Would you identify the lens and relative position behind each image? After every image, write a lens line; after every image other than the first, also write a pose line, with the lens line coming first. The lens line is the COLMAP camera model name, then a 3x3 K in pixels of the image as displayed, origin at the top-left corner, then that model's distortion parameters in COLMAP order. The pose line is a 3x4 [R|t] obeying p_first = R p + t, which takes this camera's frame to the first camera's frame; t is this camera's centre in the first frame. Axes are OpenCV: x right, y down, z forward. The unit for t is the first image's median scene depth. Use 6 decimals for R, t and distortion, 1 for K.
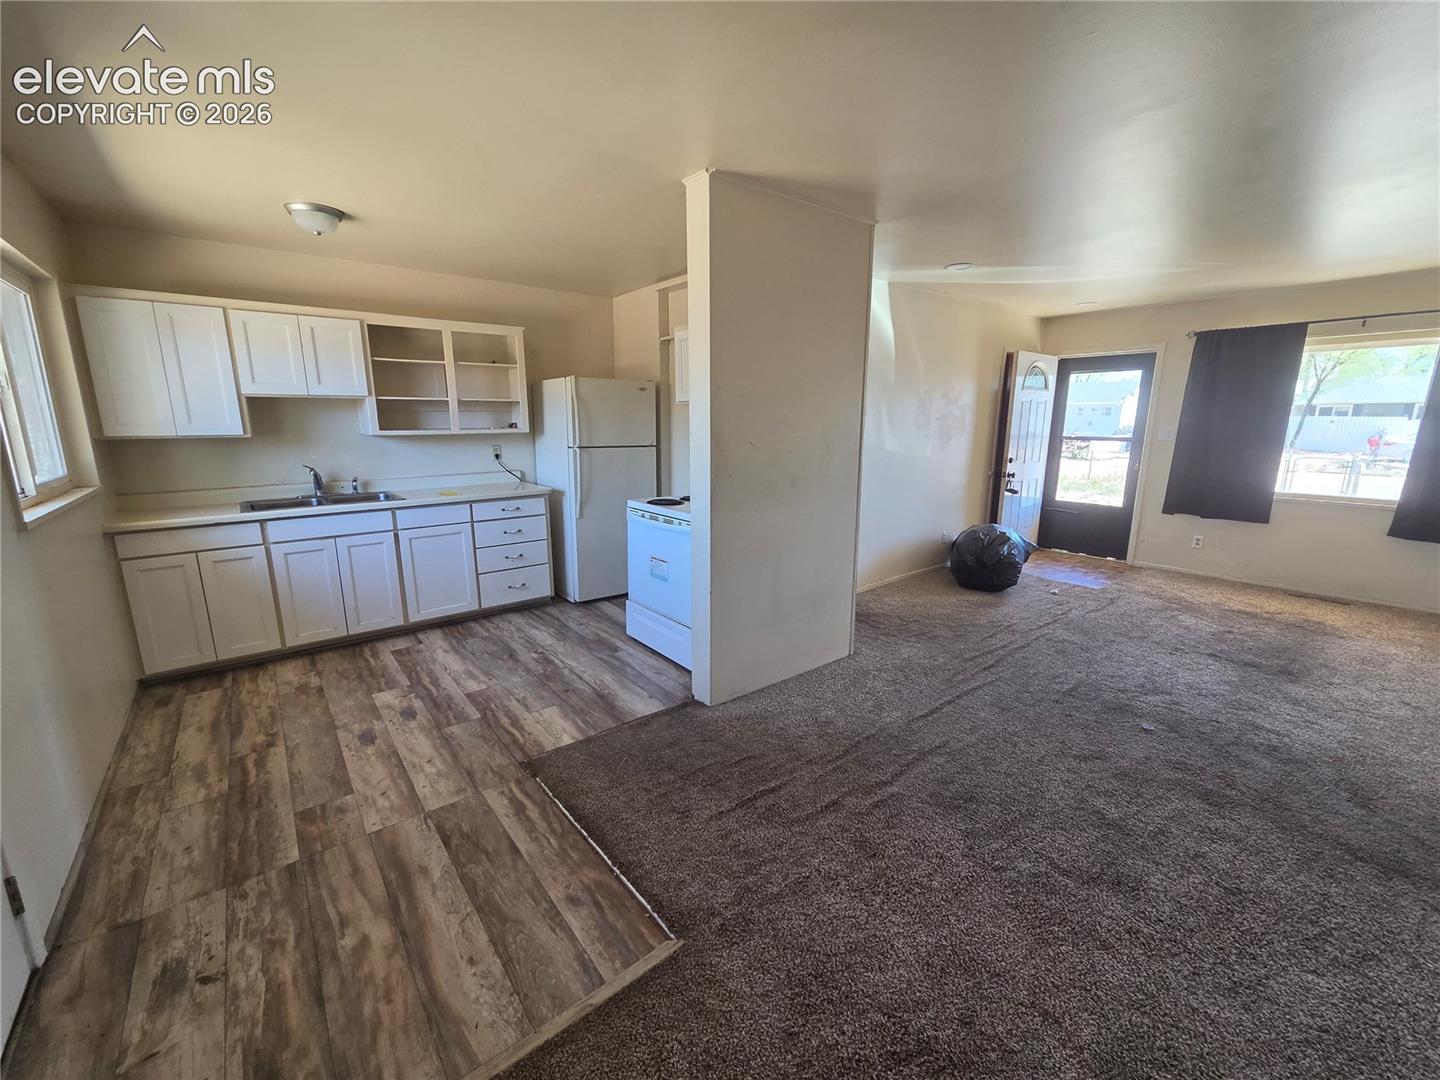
lens RADIAL K [[588.2, 0, 720.0], [0, 588.2, 540.0], [0, 0, 1]] dist [-0.000511, 0.000267]
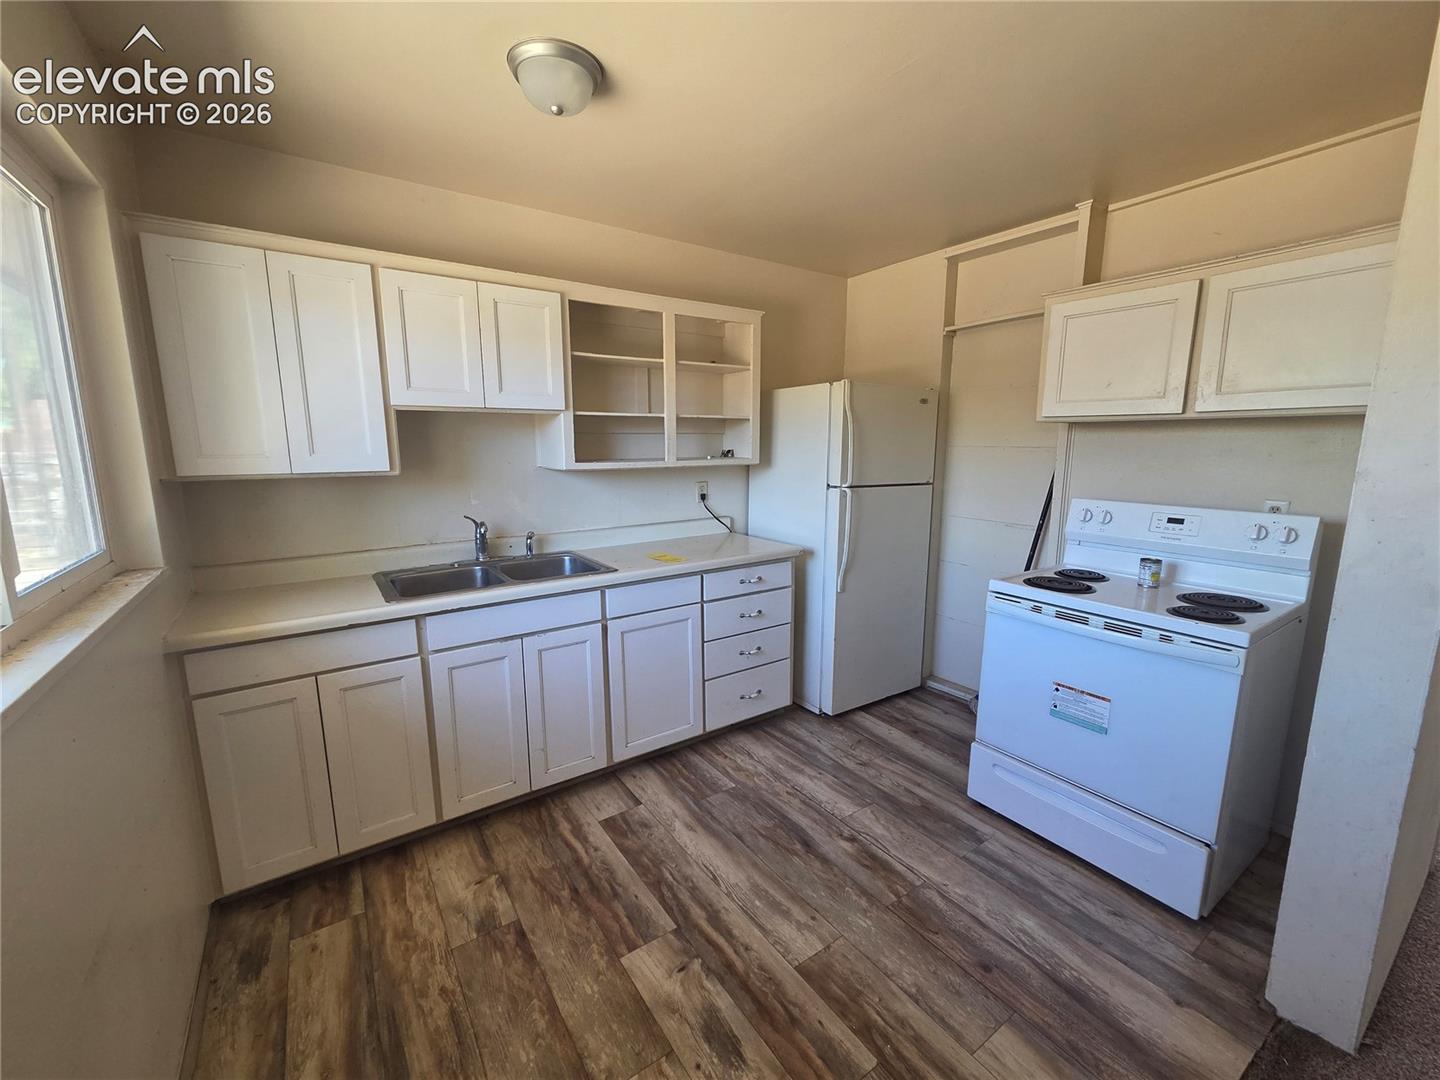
lens RADIAL K [[588.2, 0, 720.0], [0, 588.2, 540.0], [0, 0, 1]] dist [-0.000511, 0.000267]
pose [[0.997491, 0.010907, -0.069946, -0.396762], [-0.013682, 0.999133, -0.039326, -0.082209], [0.069456, 0.040185, 0.996775, 0.388655]]
